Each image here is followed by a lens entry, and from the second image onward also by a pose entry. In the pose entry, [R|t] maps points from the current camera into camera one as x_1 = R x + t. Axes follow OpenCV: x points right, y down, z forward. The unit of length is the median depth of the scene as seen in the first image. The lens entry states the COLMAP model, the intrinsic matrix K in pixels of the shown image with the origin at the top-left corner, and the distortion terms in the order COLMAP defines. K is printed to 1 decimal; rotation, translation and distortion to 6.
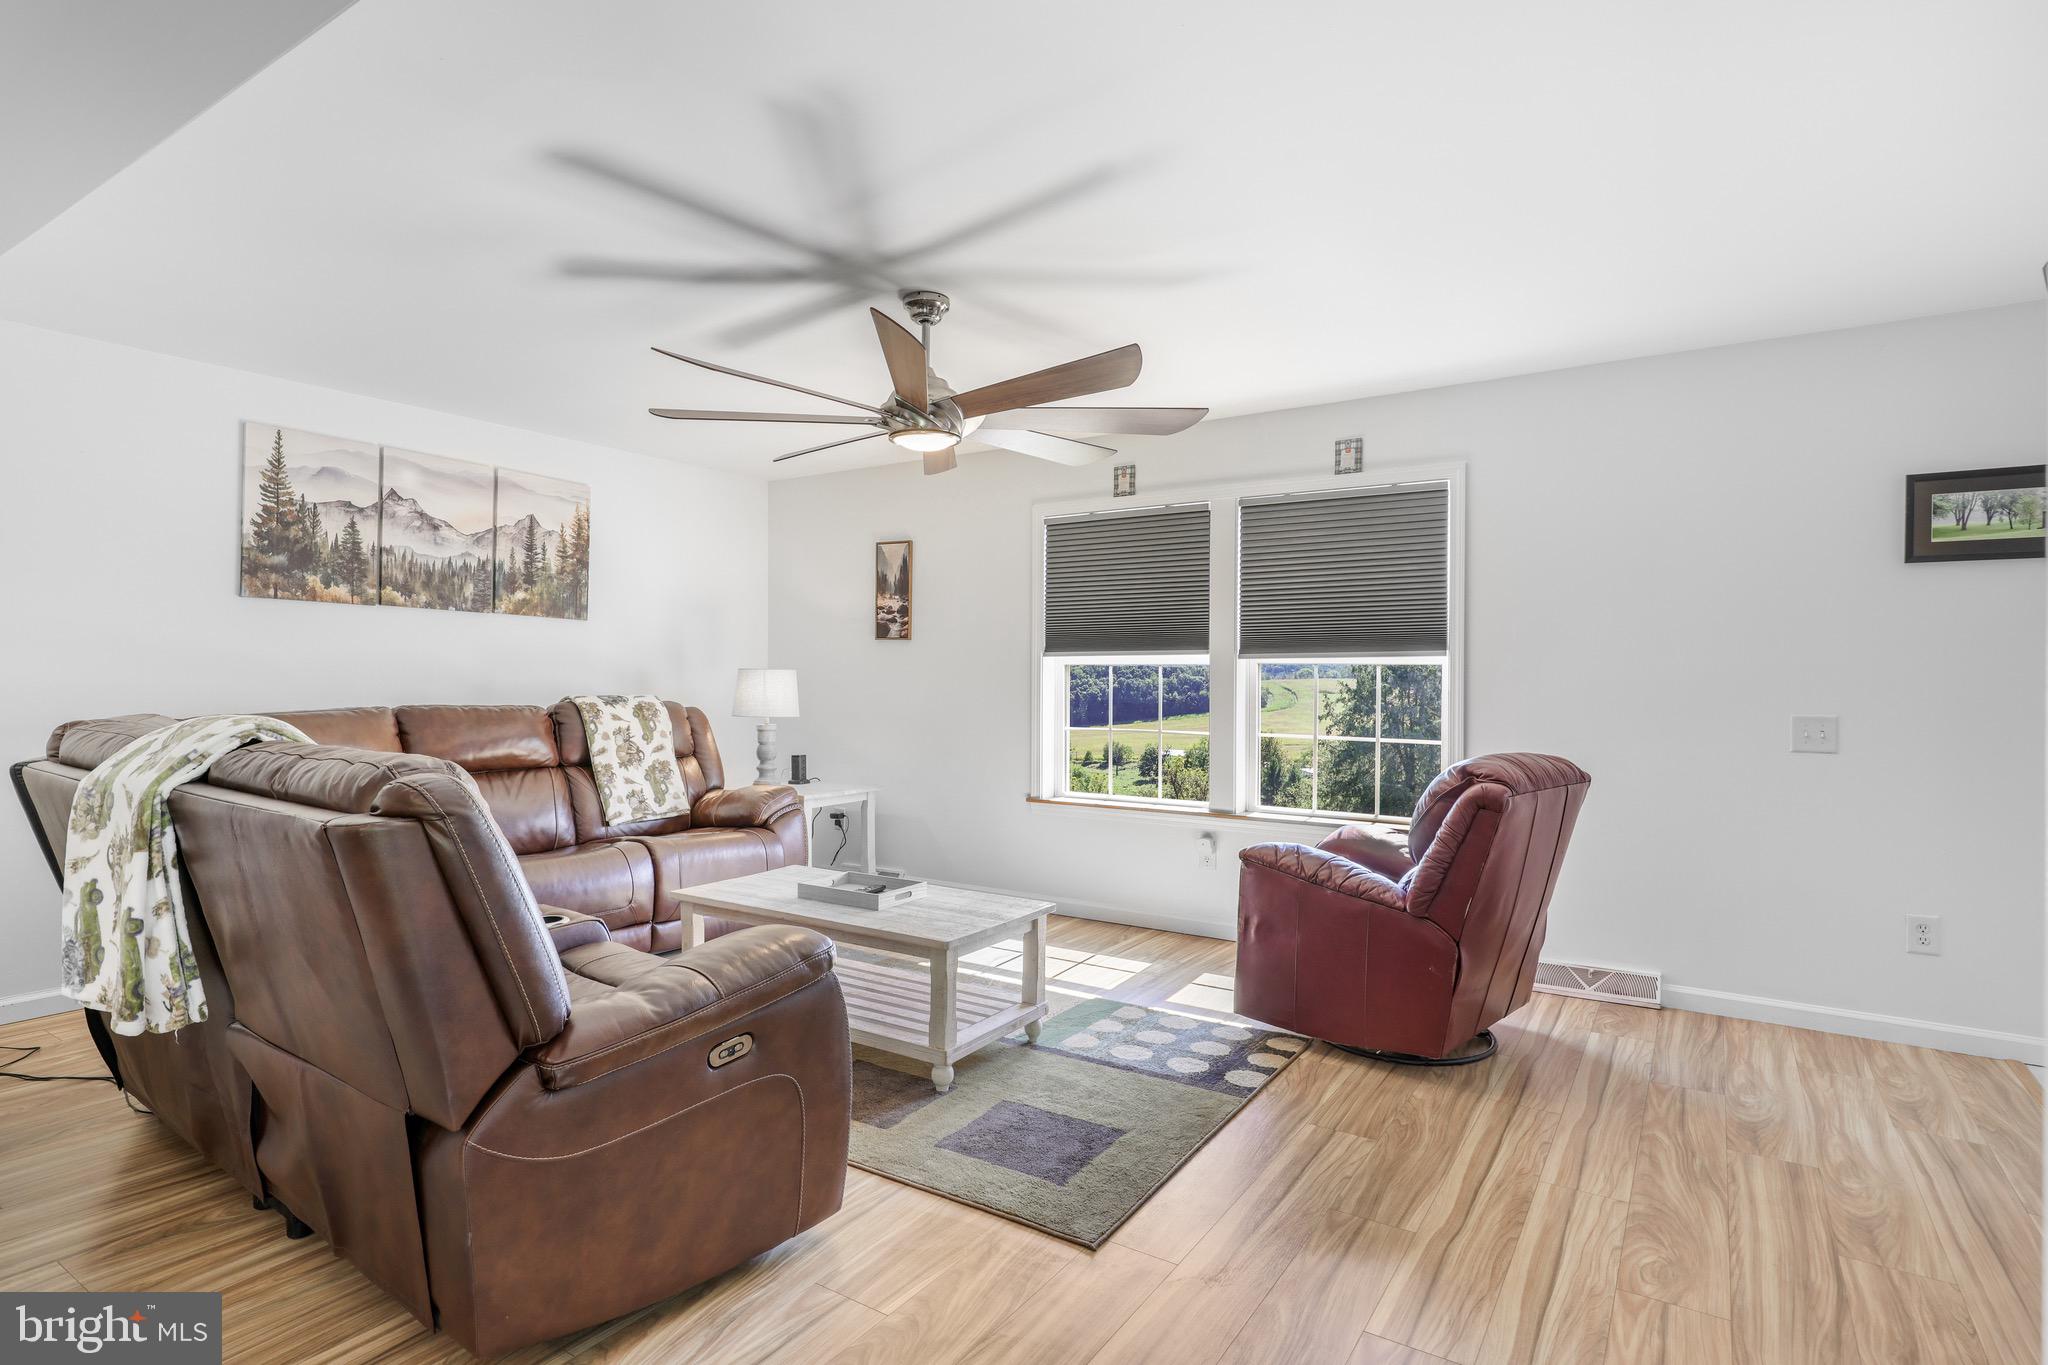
lens RADIAL K [[1048.4, 0, 1017.0], [0, 1048.4, 678.7], [0, 0, 1]] dist [0.004047, -0.002958]
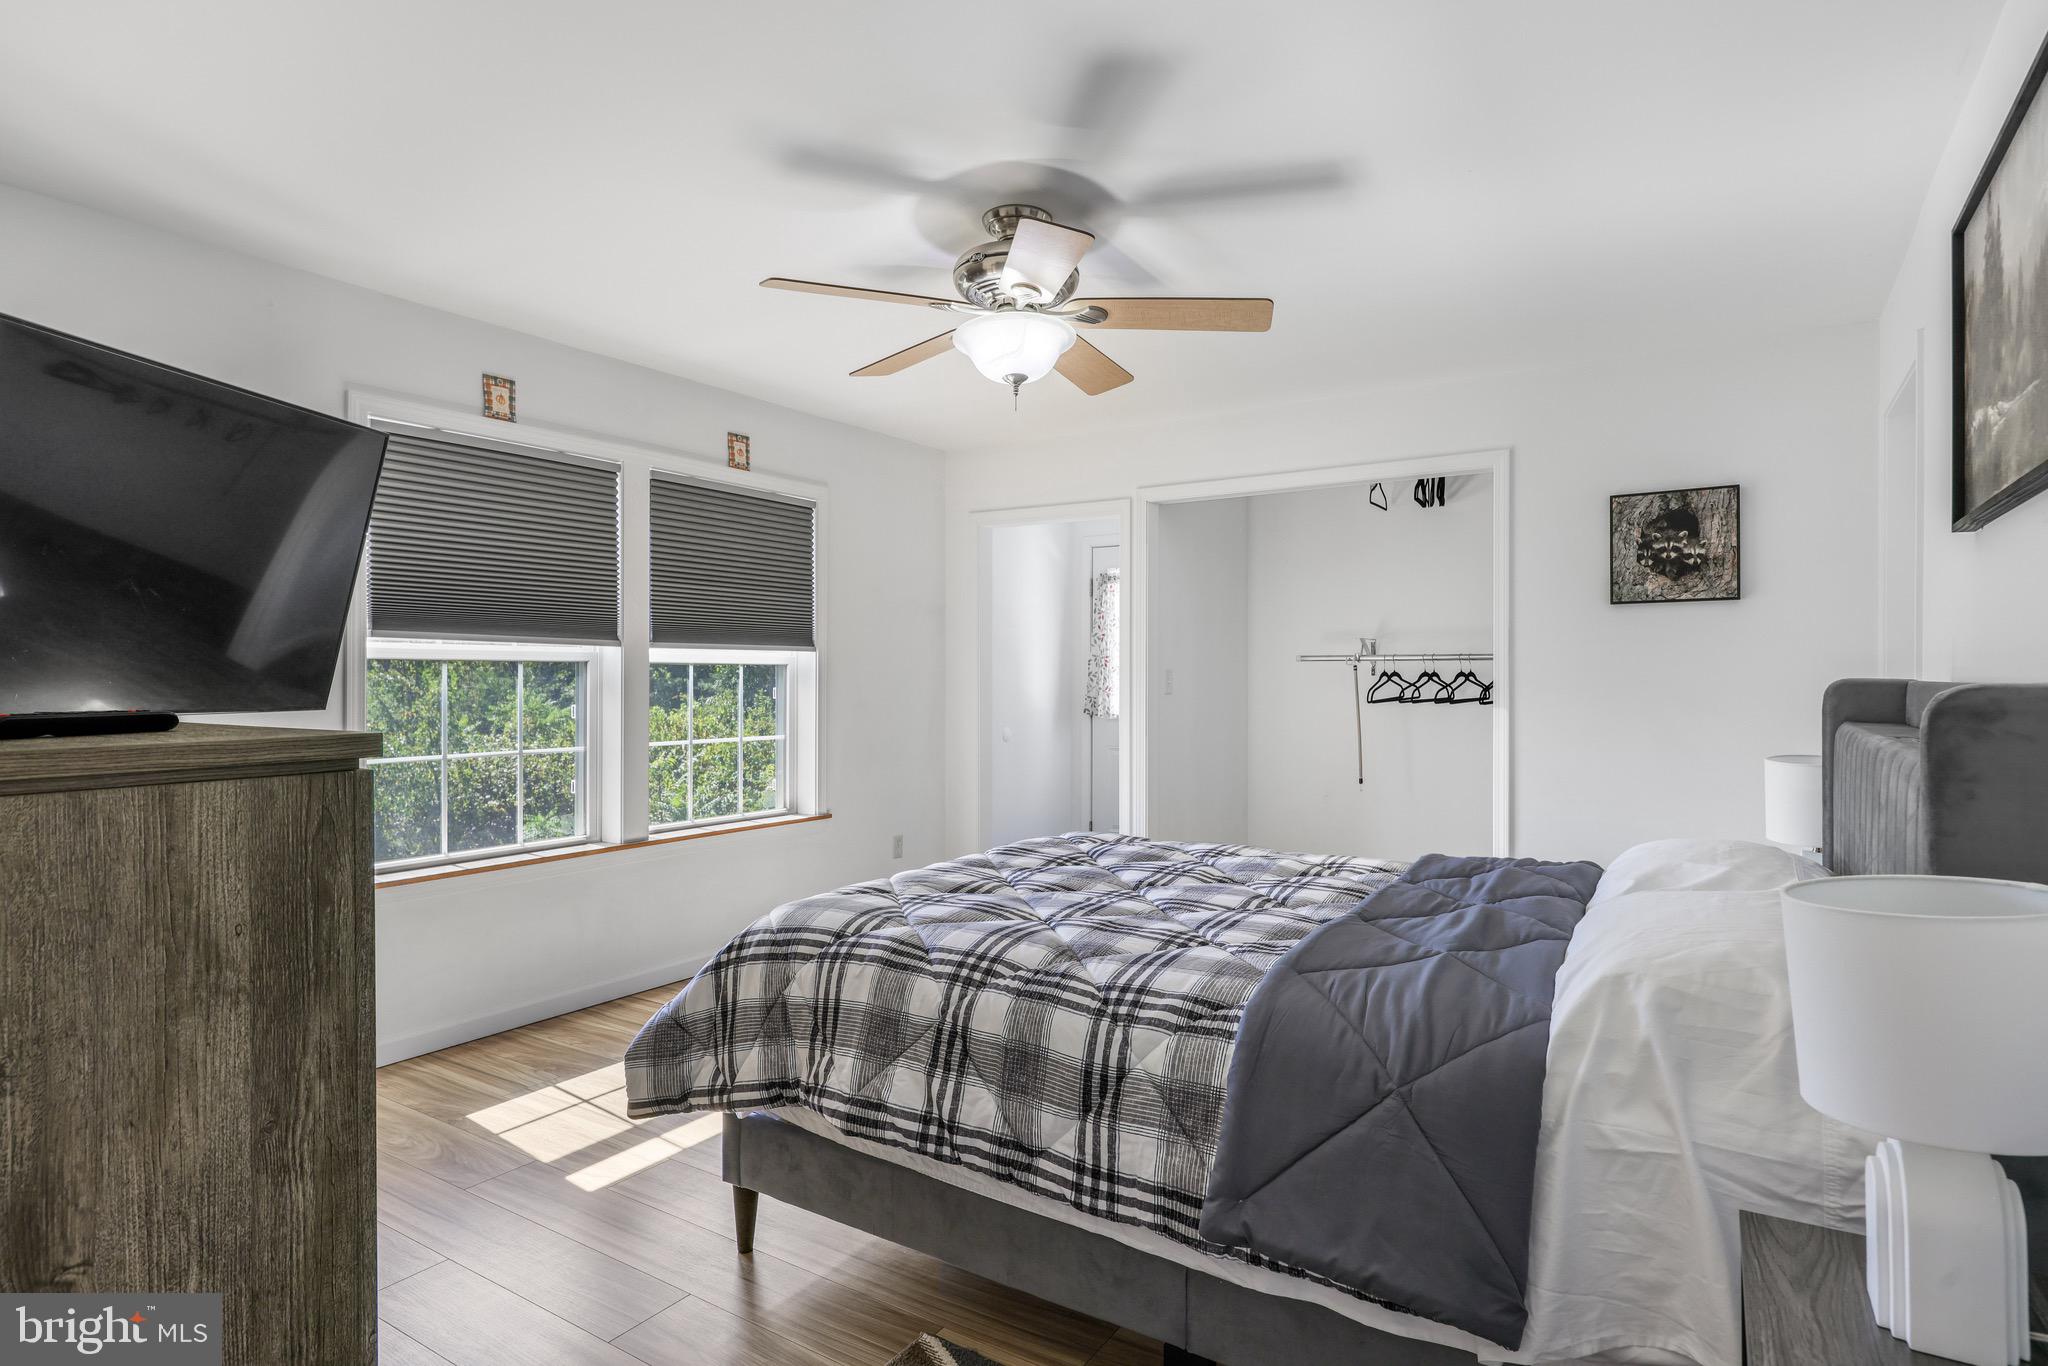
lens RADIAL K [[1124.2, 0, 1014.3], [0, 1124.2, 670.7], [0, 0, 1]] dist [-0.003406, 0.004611]
pose [[-0.027541, -0.000726, 0.999620, -0.695038], [0.003211, 0.999995, 0.000815, -0.005733], [-0.999616, 0.003233, -0.027539, 0.713204]]
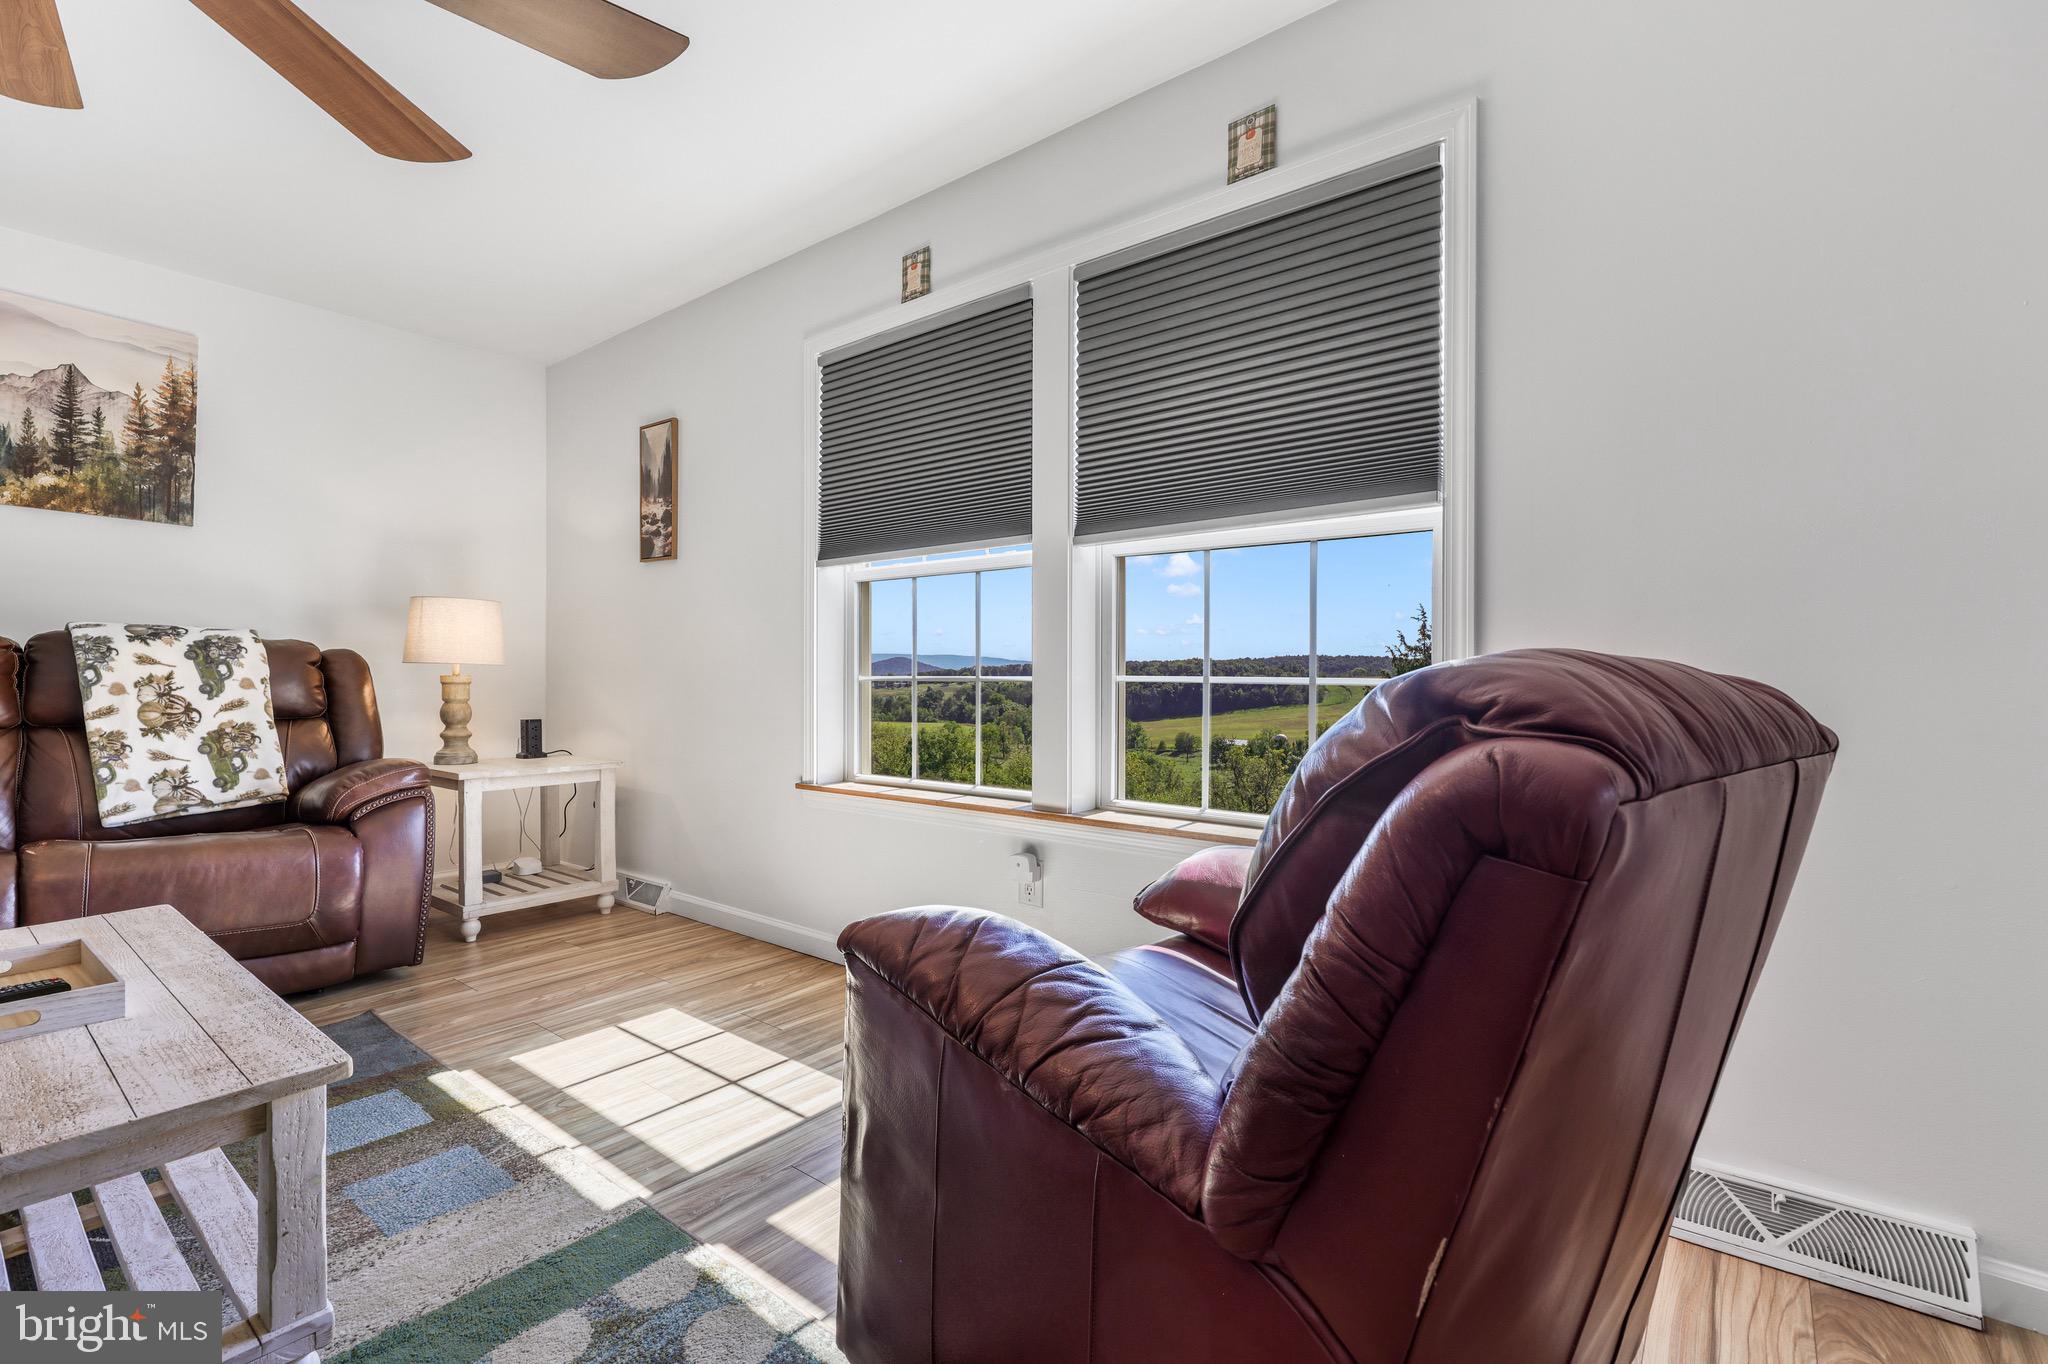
lens RADIAL K [[910.2, 0, 1014.6], [0, 910.2, 679.5], [0, 0, 1]] dist [0.004775, -0.000278]
pose [[0.995676, -0.001728, -0.092873, 0.221193], [0.001931, 0.999996, 0.002096, 0.052955], [0.092869, -0.002267, 0.995676, 0.489124]]
